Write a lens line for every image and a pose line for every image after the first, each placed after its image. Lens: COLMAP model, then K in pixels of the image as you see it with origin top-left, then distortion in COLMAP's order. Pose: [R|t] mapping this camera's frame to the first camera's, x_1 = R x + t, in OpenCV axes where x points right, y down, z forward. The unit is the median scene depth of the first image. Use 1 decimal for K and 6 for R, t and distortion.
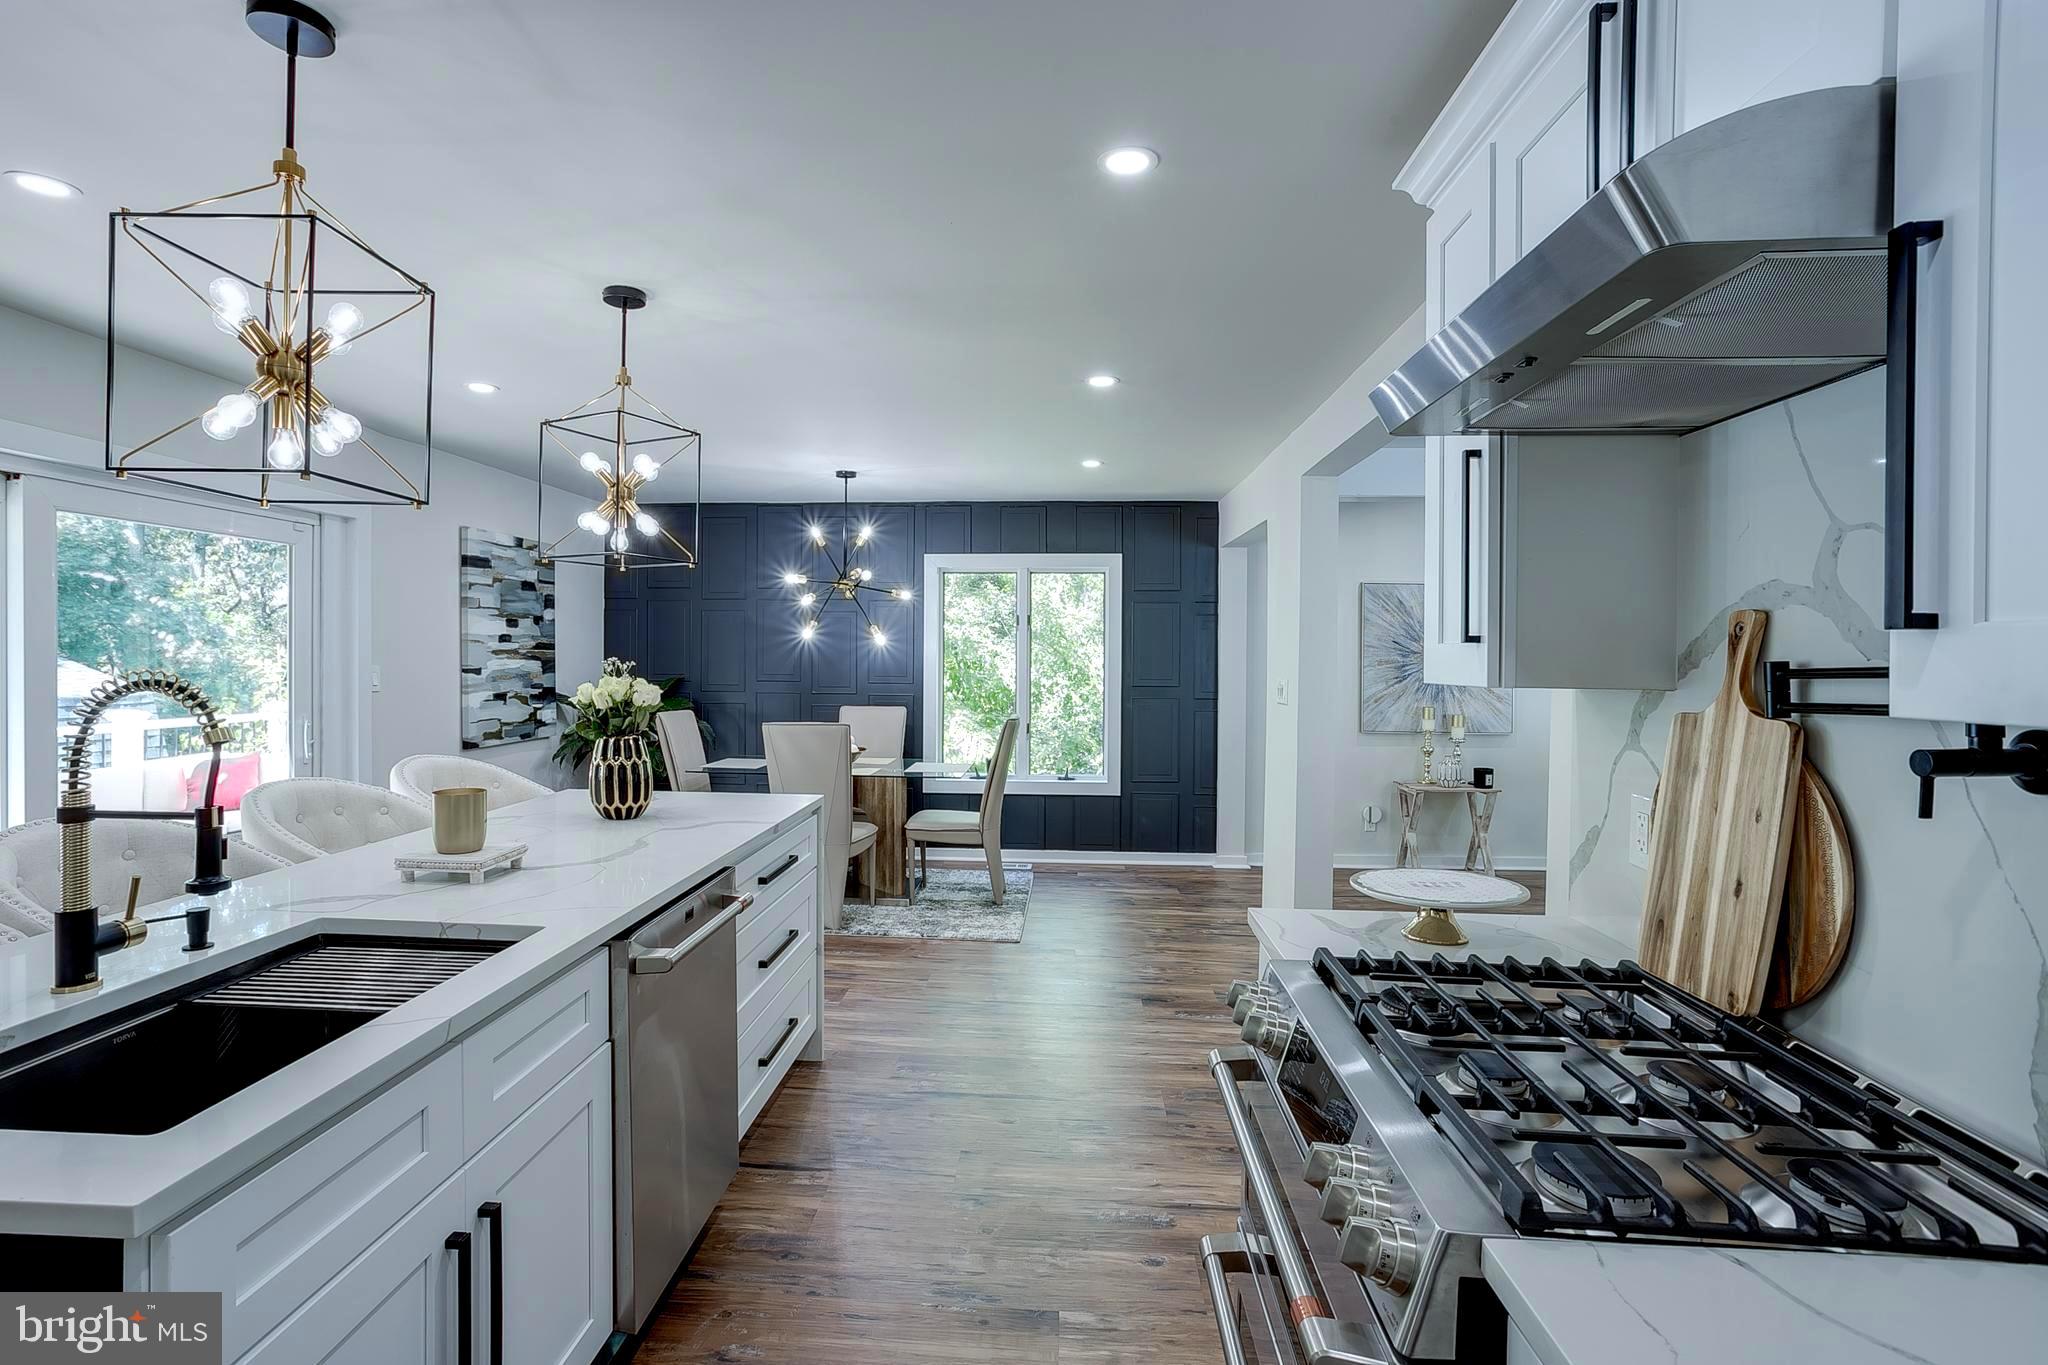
lens RADIAL K [[989.7, 0, 1019.4], [0, 989.7, 664.1], [0, 0, 1]] dist [-0.054614, 0.027361]
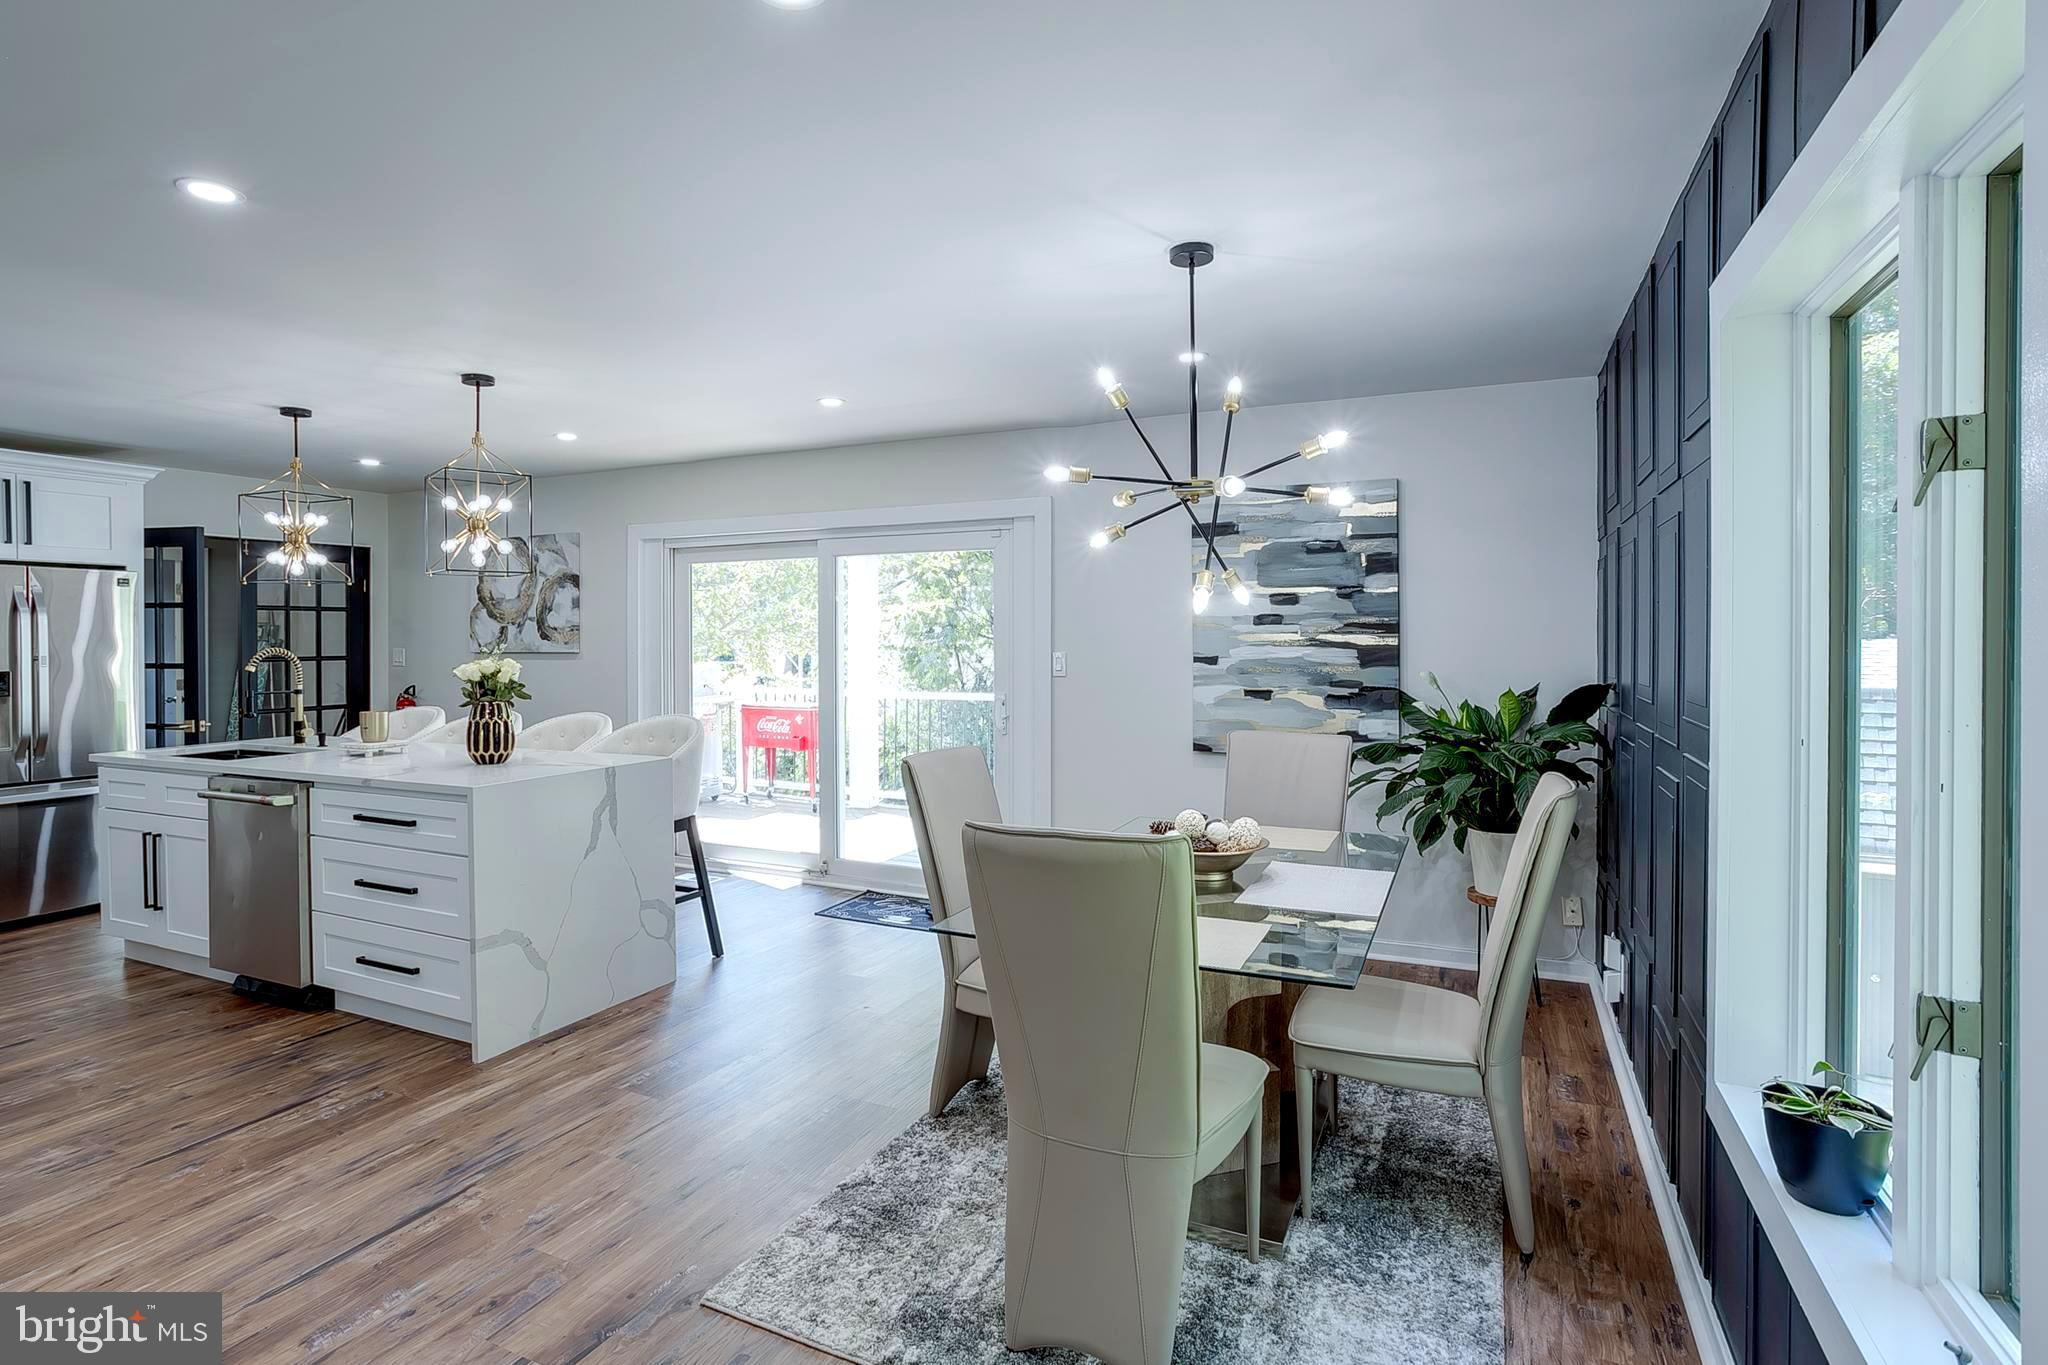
lens RADIAL K [[989.7, 0, 1019.4], [0, 989.7, 664.1], [0, 0, 1]] dist [-0.054614, 0.027361]
pose [[-0.362541, 0.006617, -0.931945, 0.298248], [-0.008643, 0.999908, 0.010462, 0.002692], [0.931928, 0.011847, -0.362450, 1.150764]]
